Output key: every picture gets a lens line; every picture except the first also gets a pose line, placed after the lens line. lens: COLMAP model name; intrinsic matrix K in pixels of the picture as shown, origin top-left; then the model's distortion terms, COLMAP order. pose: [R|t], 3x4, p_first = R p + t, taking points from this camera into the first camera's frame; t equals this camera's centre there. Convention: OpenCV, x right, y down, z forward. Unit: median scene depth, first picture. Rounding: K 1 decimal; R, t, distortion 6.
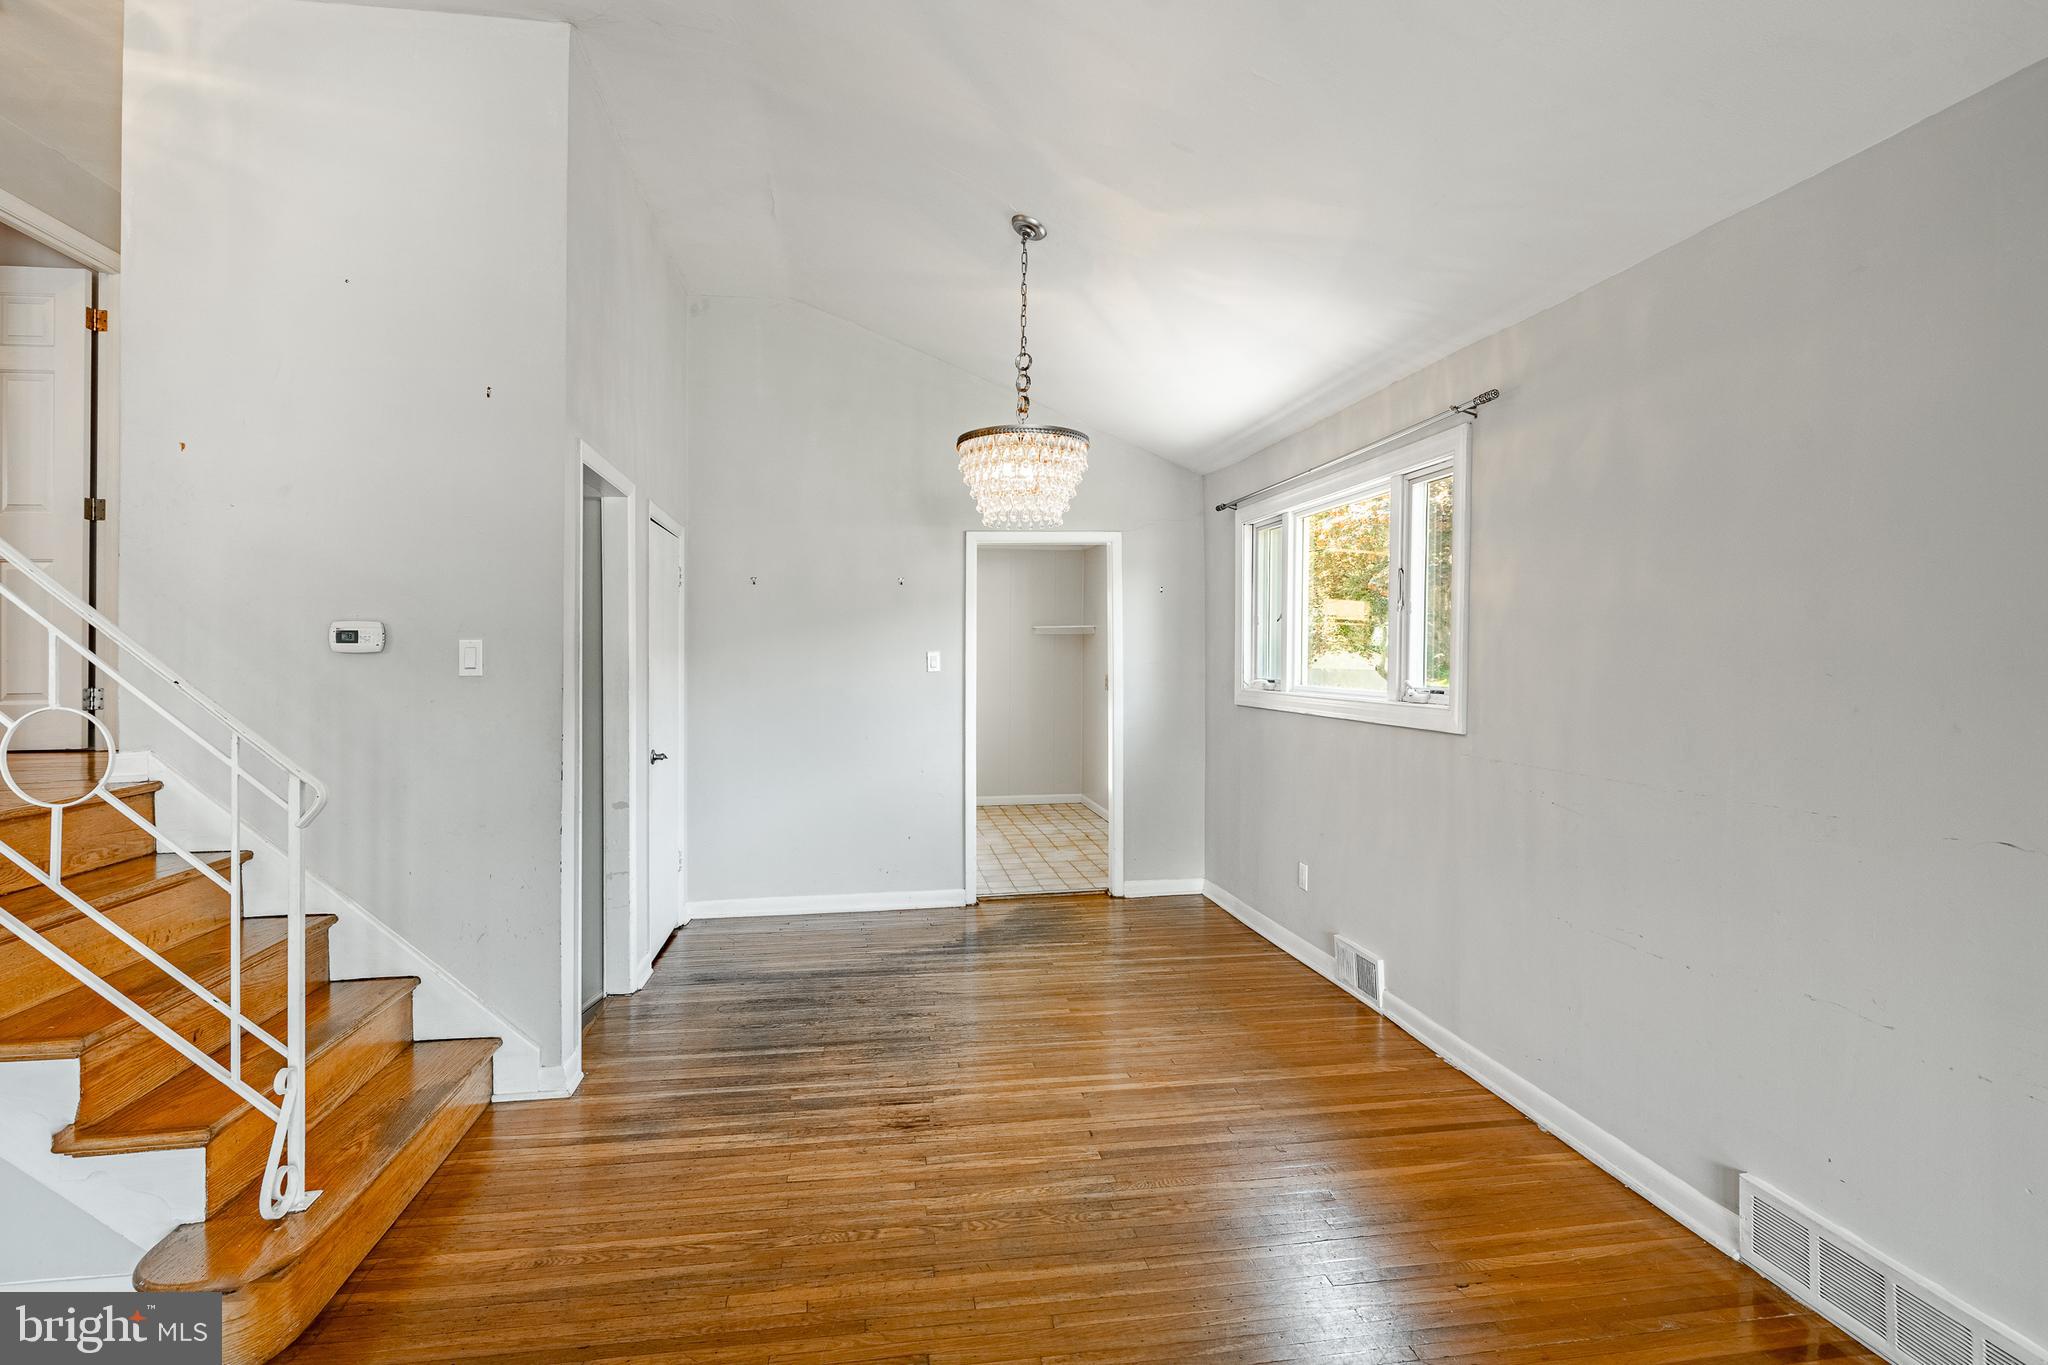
lens RADIAL K [[955.9, 0, 996.4], [0, 955.9, 647.6], [0, 0, 1]] dist [-0.004556, 0.000058]
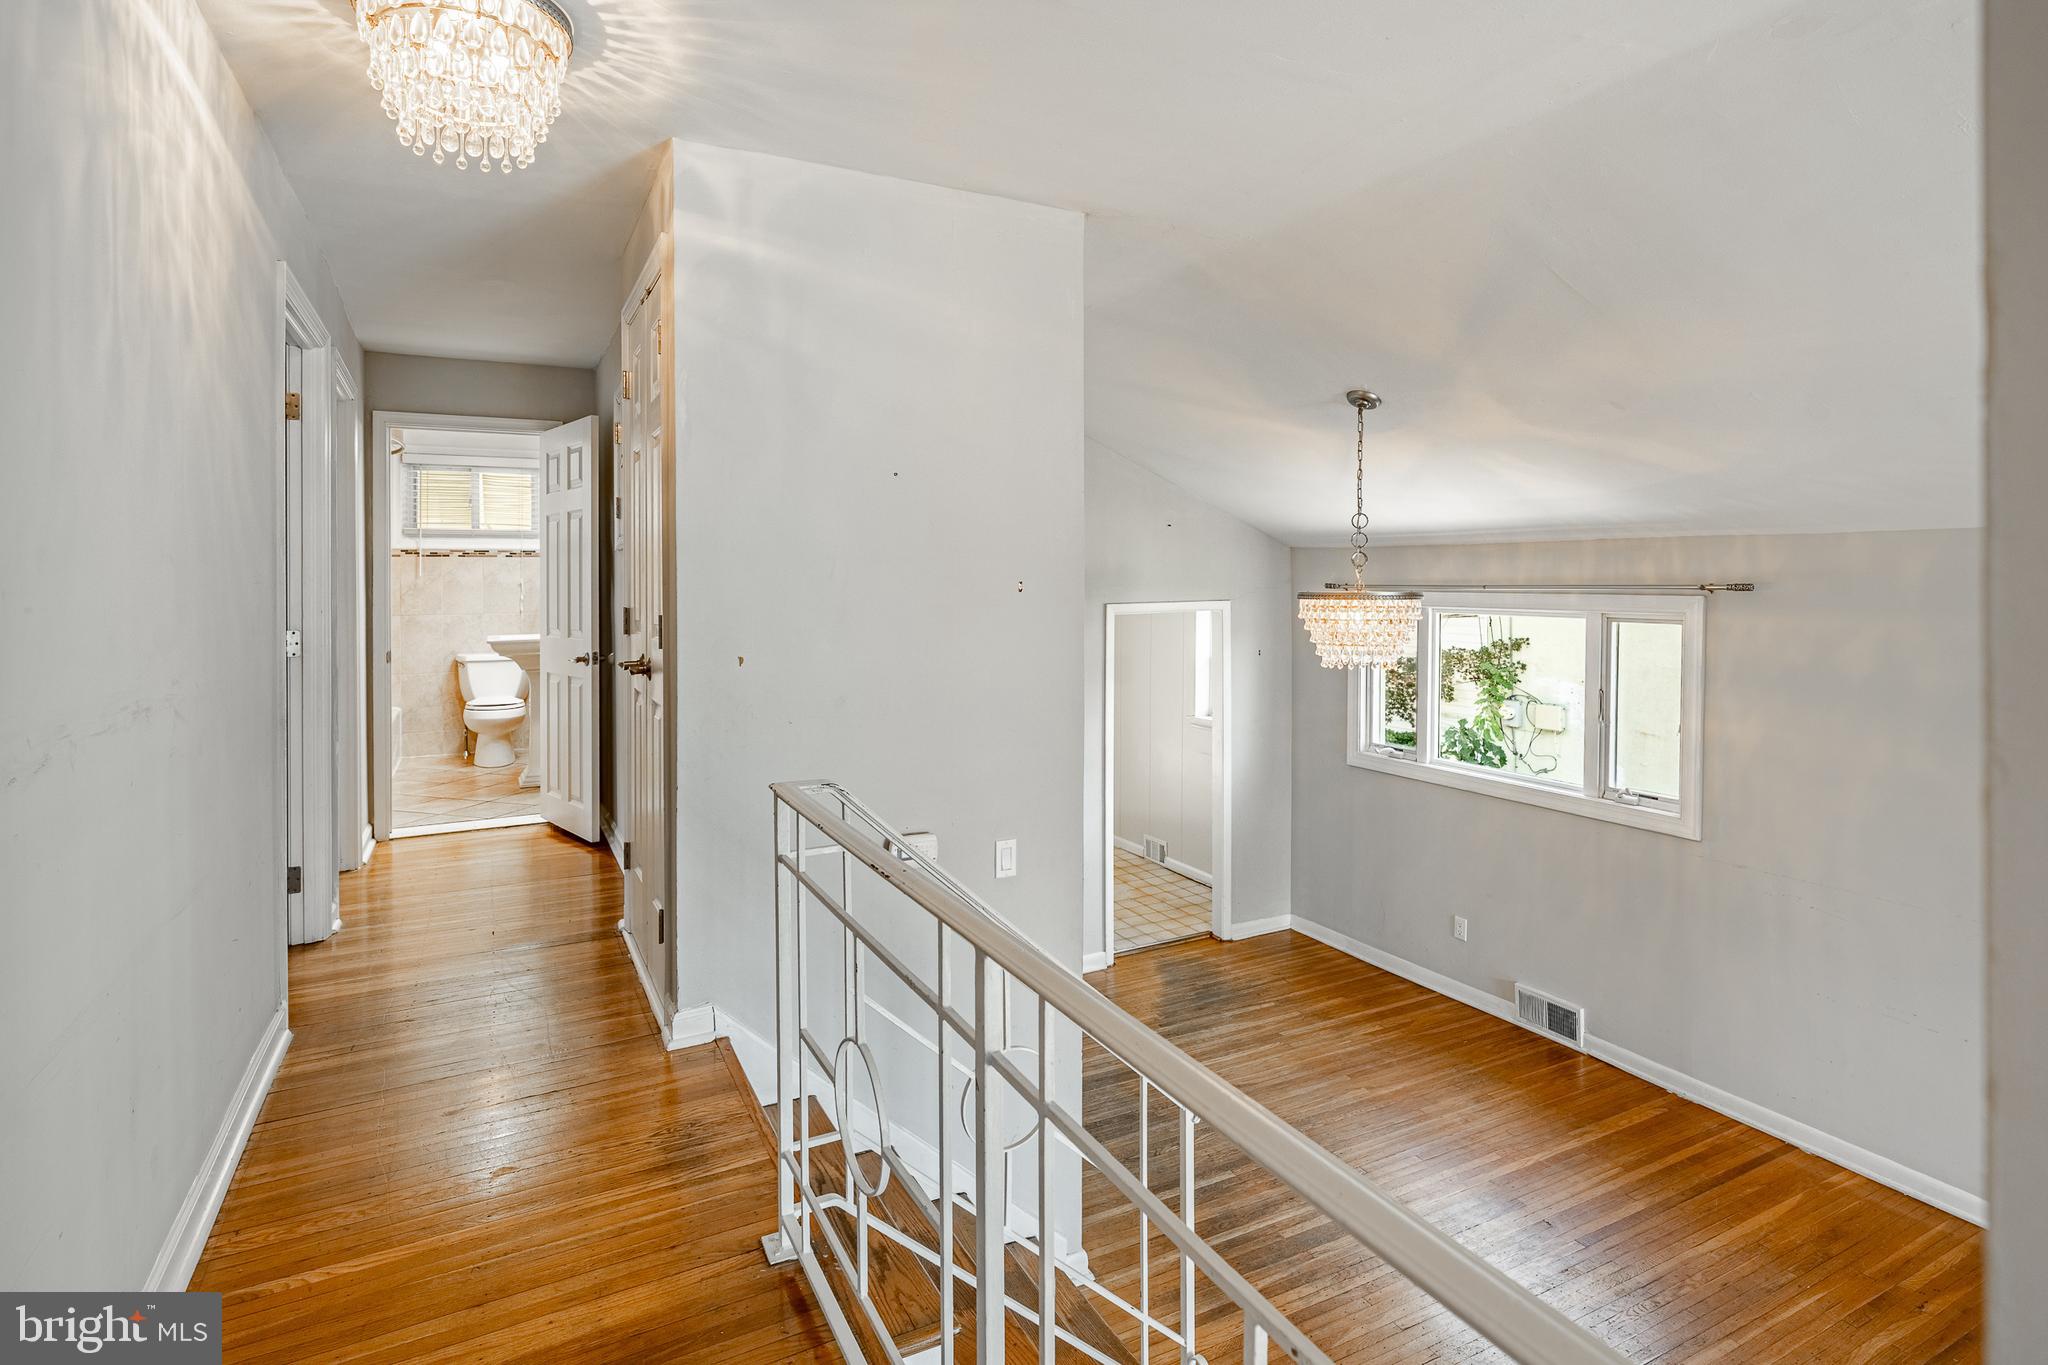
lens RADIAL K [[1001.9, 0, 986.9], [0, 1001.9, 585.9], [0, 0, 1]] dist [-0.004871, -0.001166]
pose [[0.951641, -0.000373, 0.307212, -0.746140], [-0.003992, 0.999900, 0.013580, -0.239134], [-0.307187, -0.014150, 0.951544, 0.024864]]
